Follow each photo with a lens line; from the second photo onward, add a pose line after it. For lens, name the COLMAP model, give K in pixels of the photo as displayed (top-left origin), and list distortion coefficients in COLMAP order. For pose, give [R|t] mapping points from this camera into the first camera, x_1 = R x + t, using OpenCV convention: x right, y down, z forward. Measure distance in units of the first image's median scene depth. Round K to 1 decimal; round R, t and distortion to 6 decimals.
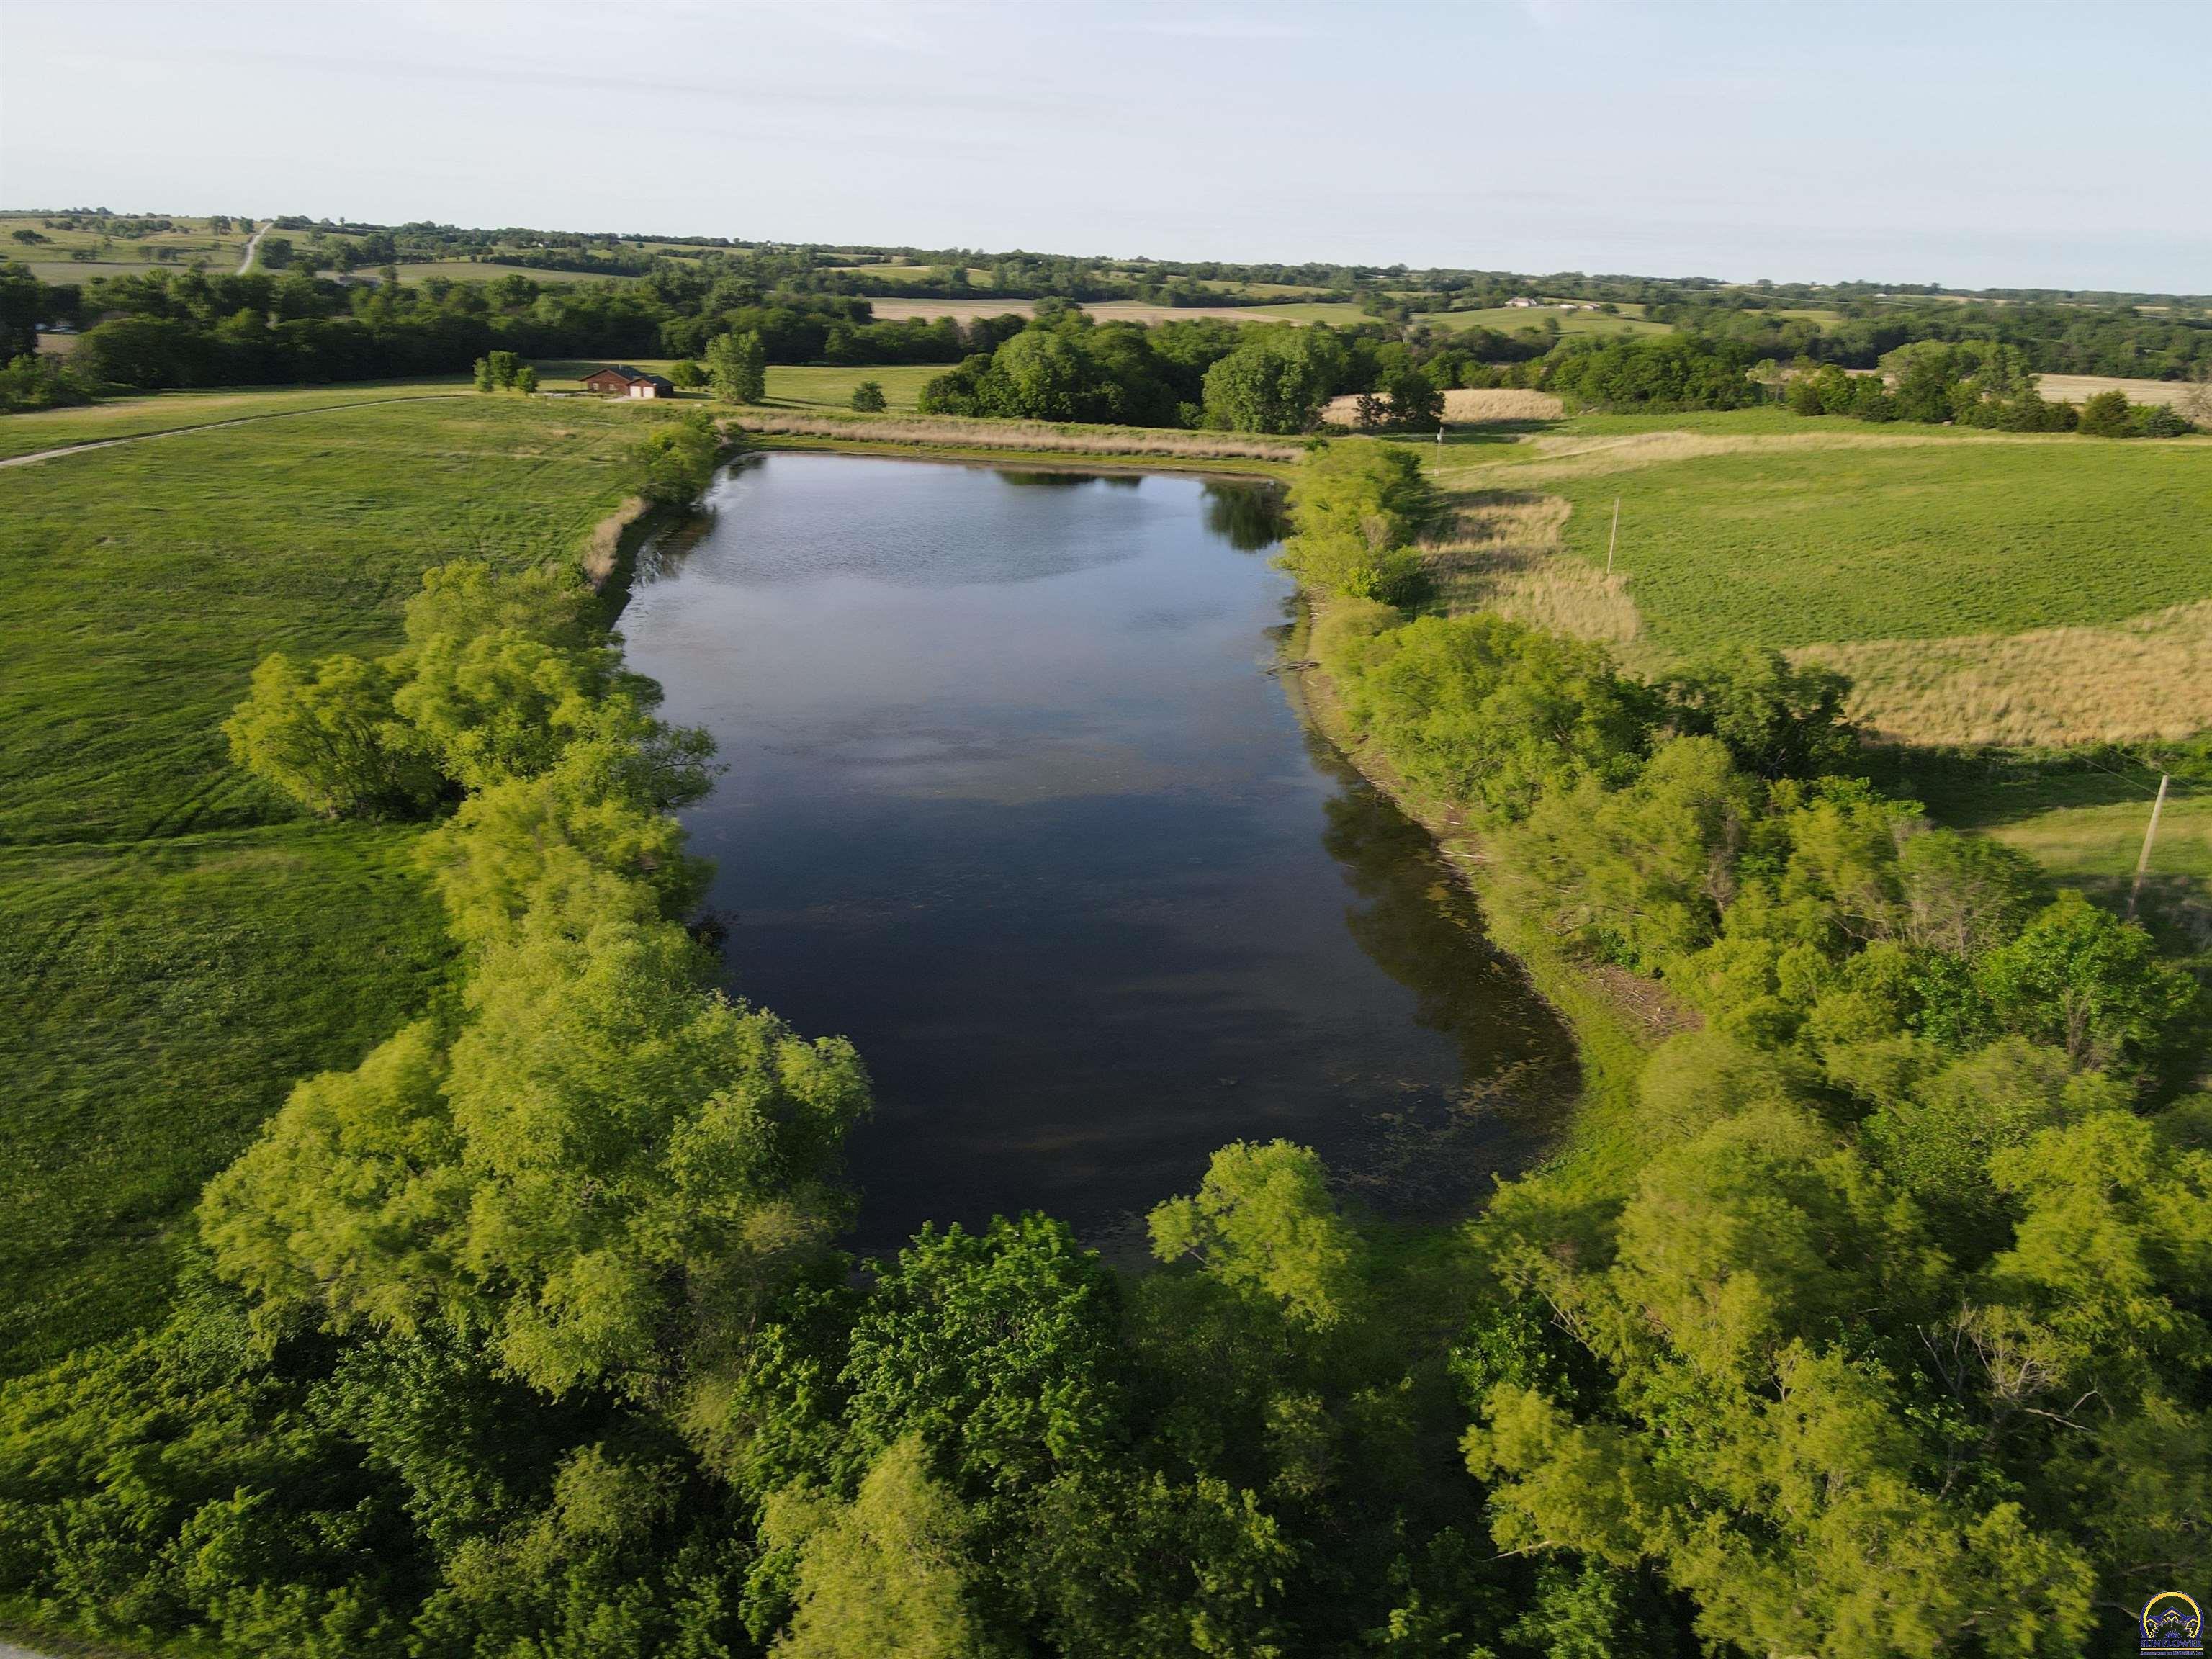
lens RADIAL K [[1634.9, 0, 1104.4], [0, 1634.9, 827.6], [0, 0, 1]] dist [0.002172, 0.032140]
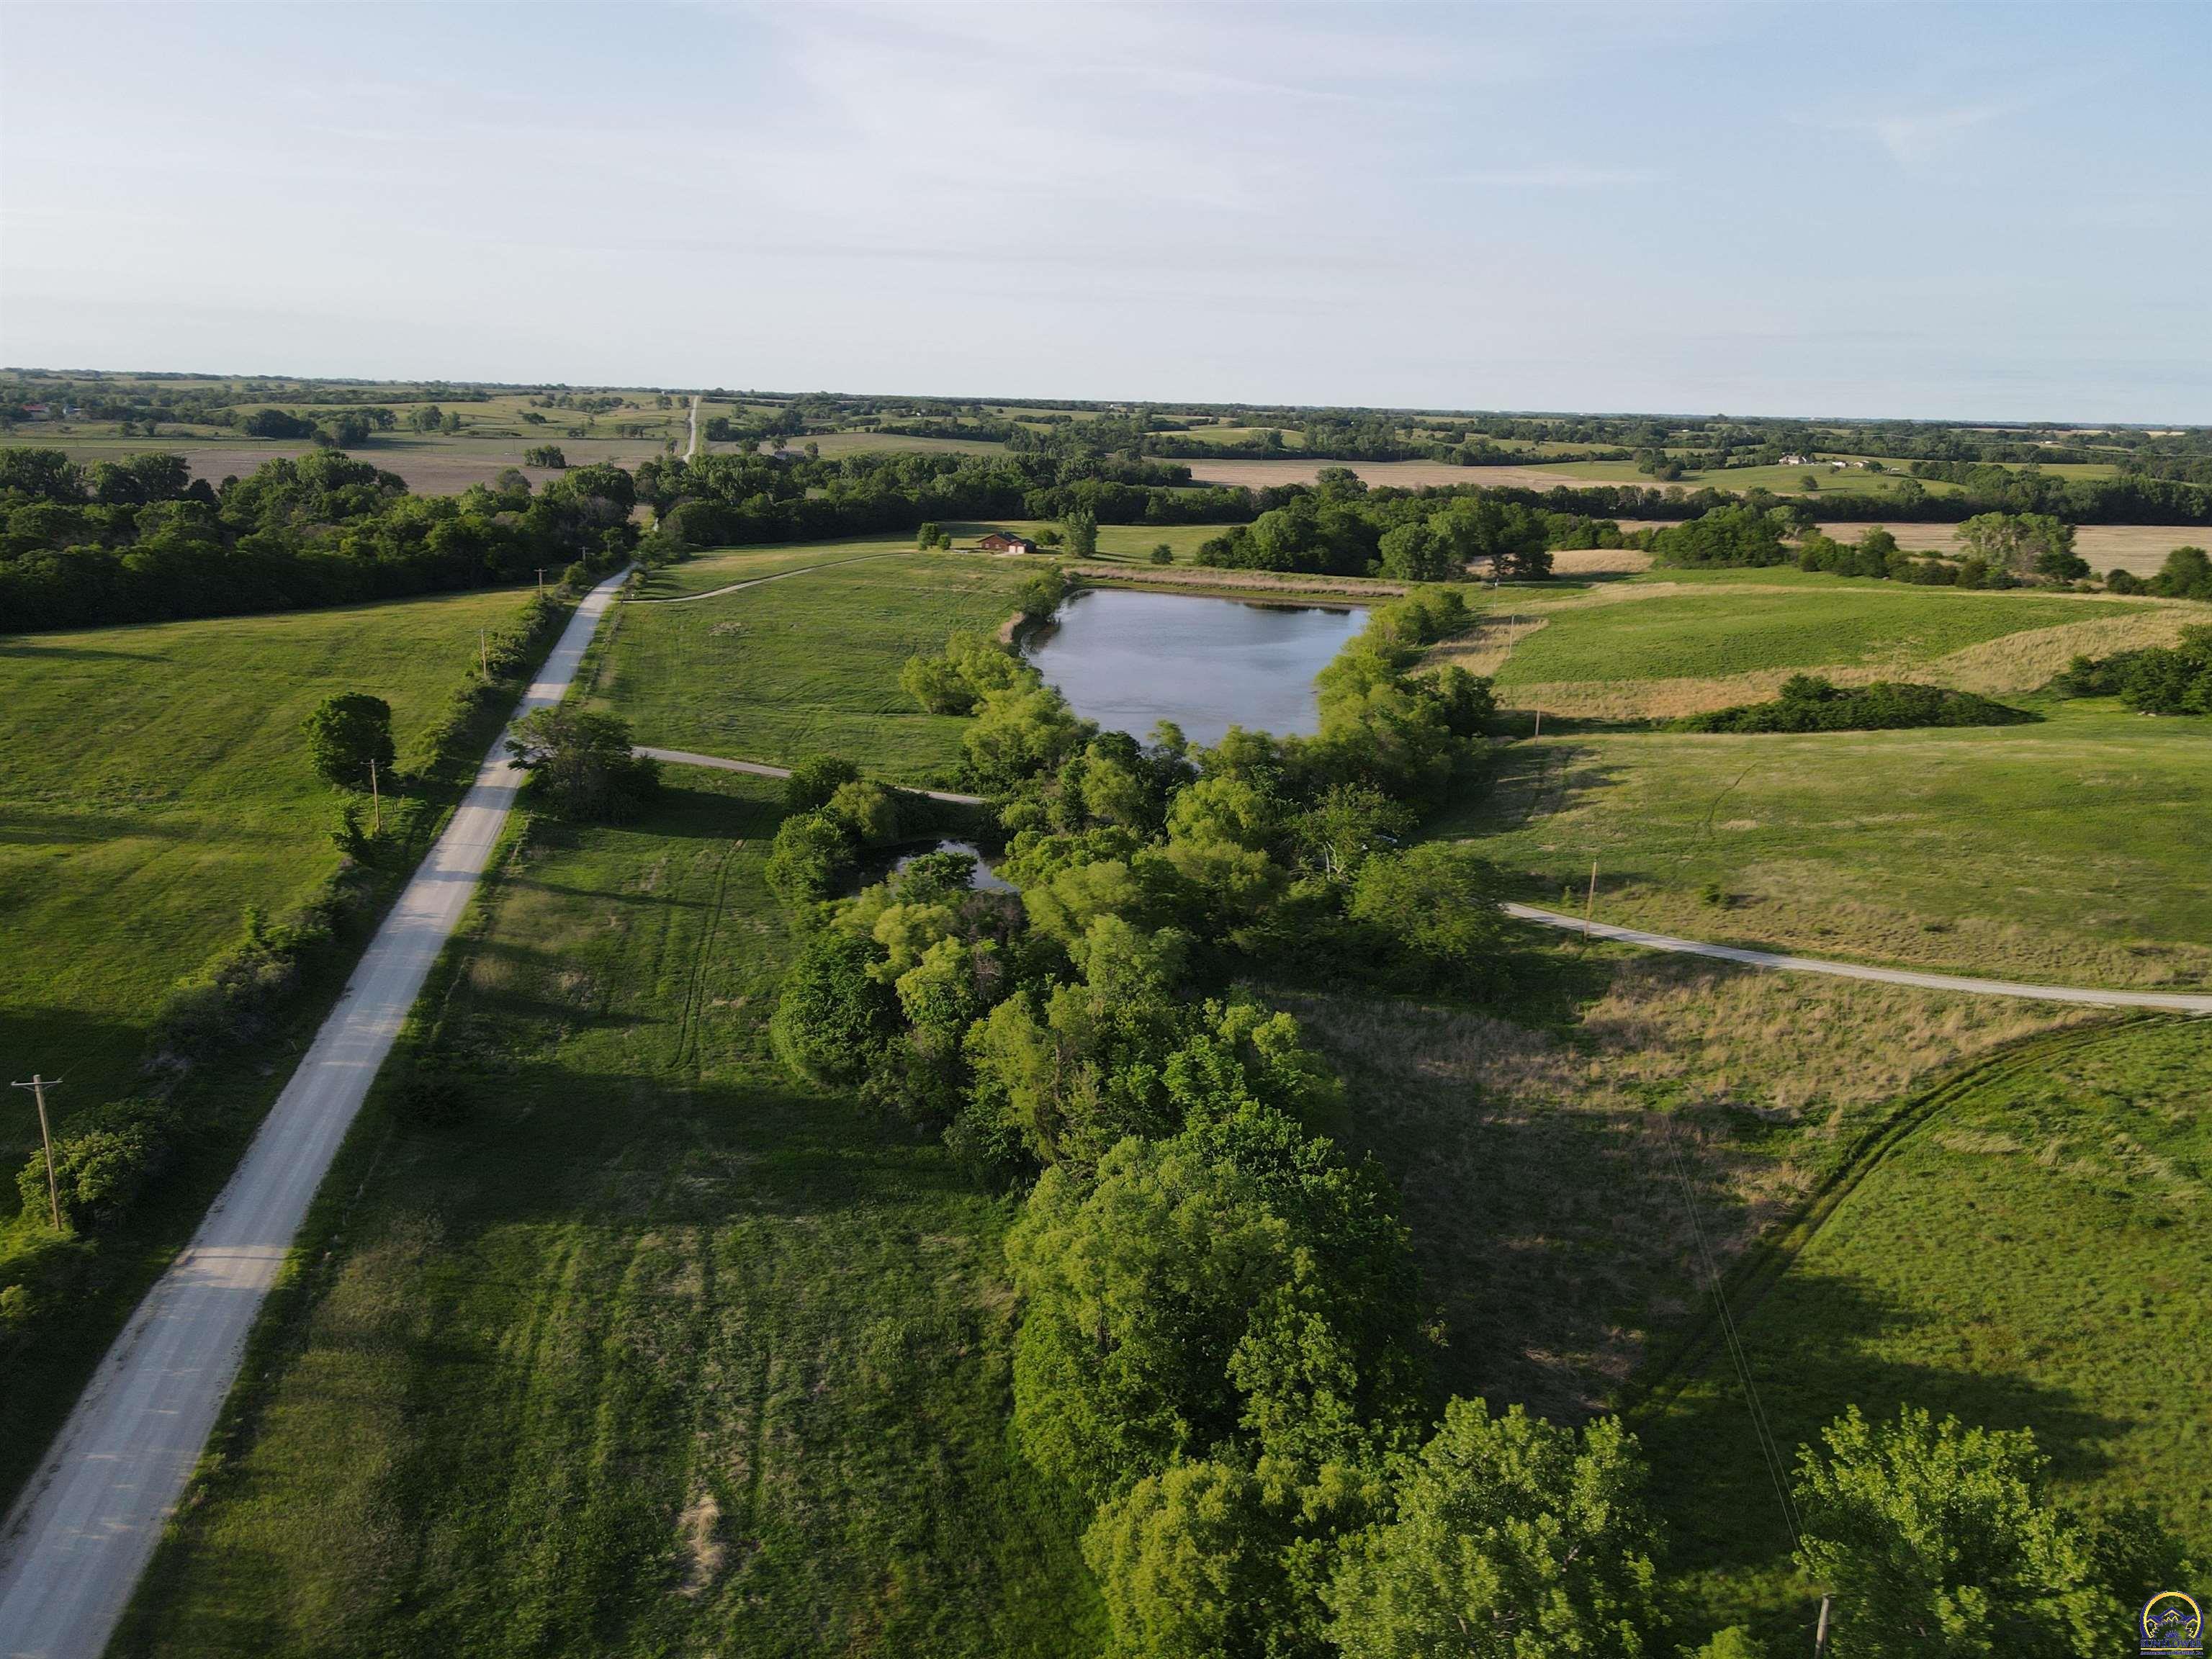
lens RADIAL K [[1634.9, 0, 1111.0], [0, 1634.9, 816.9], [0, 0, 1]] dist [0.002172, 0.032140]
pose [[0.981483, 0.036115, -0.188114, 0.099176], [-0.052670, 0.995093, -0.083759, 0.103718], [0.184166, 0.092116, 0.978569, -0.448521]]
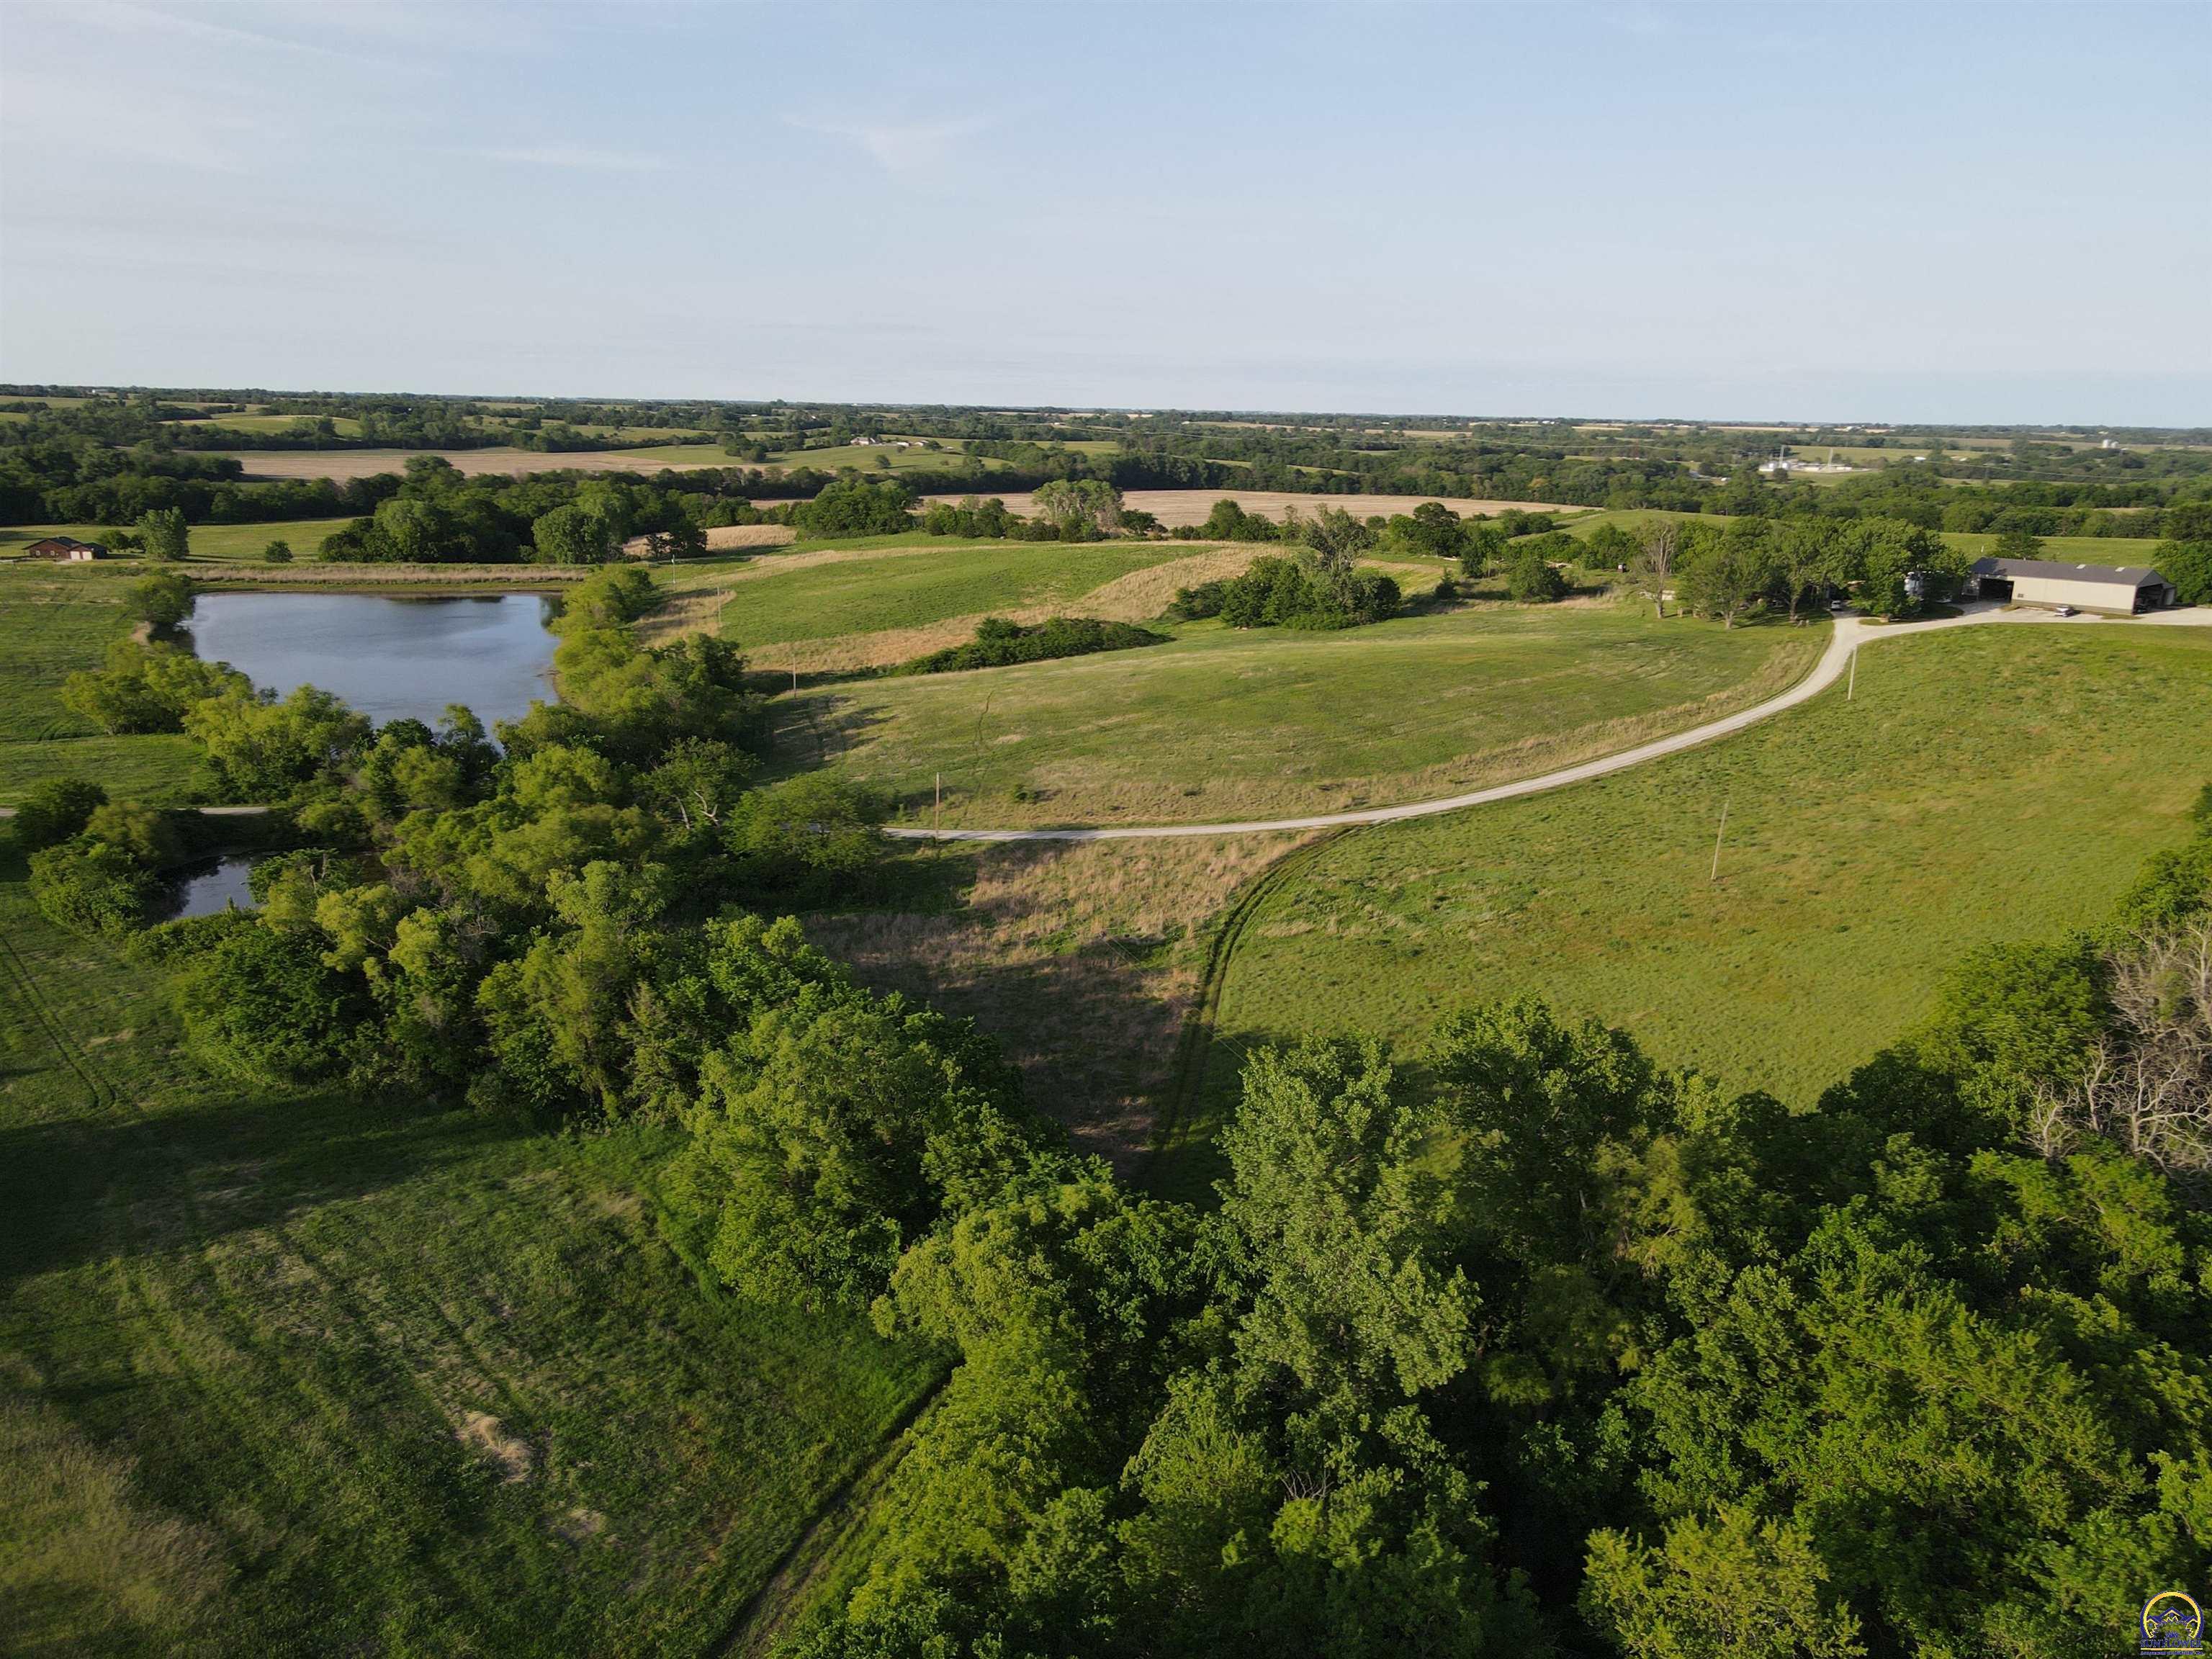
lens RADIAL K [[1634.9, 0, 1118.6], [0, 1634.9, 820.2], [0, 0, 1]] dist [0.002172, 0.032140]
pose [[0.936435, -0.103715, 0.335162, 0.030452], [0.128805, 0.990228, -0.053455, 0.119447], [-0.326343, 0.093227, 0.940643, -0.483746]]
